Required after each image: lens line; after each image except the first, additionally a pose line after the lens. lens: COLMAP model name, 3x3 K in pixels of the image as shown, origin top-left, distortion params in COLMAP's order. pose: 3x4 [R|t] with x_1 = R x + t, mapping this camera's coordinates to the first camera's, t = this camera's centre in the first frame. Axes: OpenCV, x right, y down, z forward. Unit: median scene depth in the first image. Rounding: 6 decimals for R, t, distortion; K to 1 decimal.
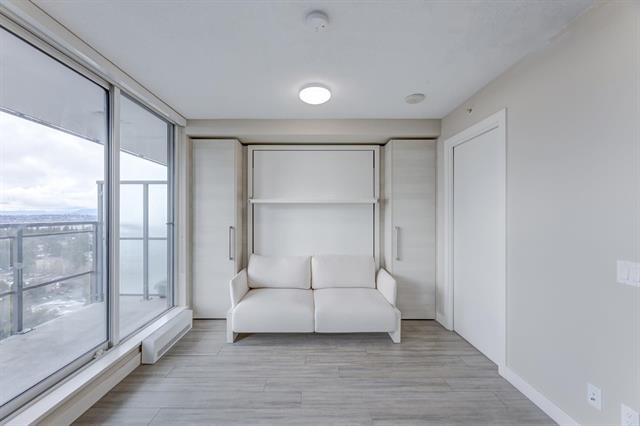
lens RADIAL K [[263.1, 0, 320.0], [0, 263.1, 213.0], [0, 0, 1]] dist [-0.000602, -0.000232]
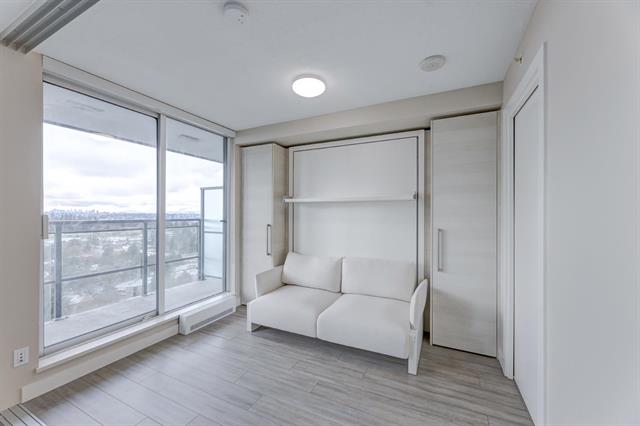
lens RADIAL K [[261.0, 0, 320.0], [0, 261.0, 213.0], [0, 0, 1]] dist [0.000949, 0.000040]
pose [[0.893090, 0.001184, -0.449876, 0.343604], [0.001803, 0.999979, 0.006211, -0.002799], [0.449874, -0.006358, 0.893069, 0.141609]]
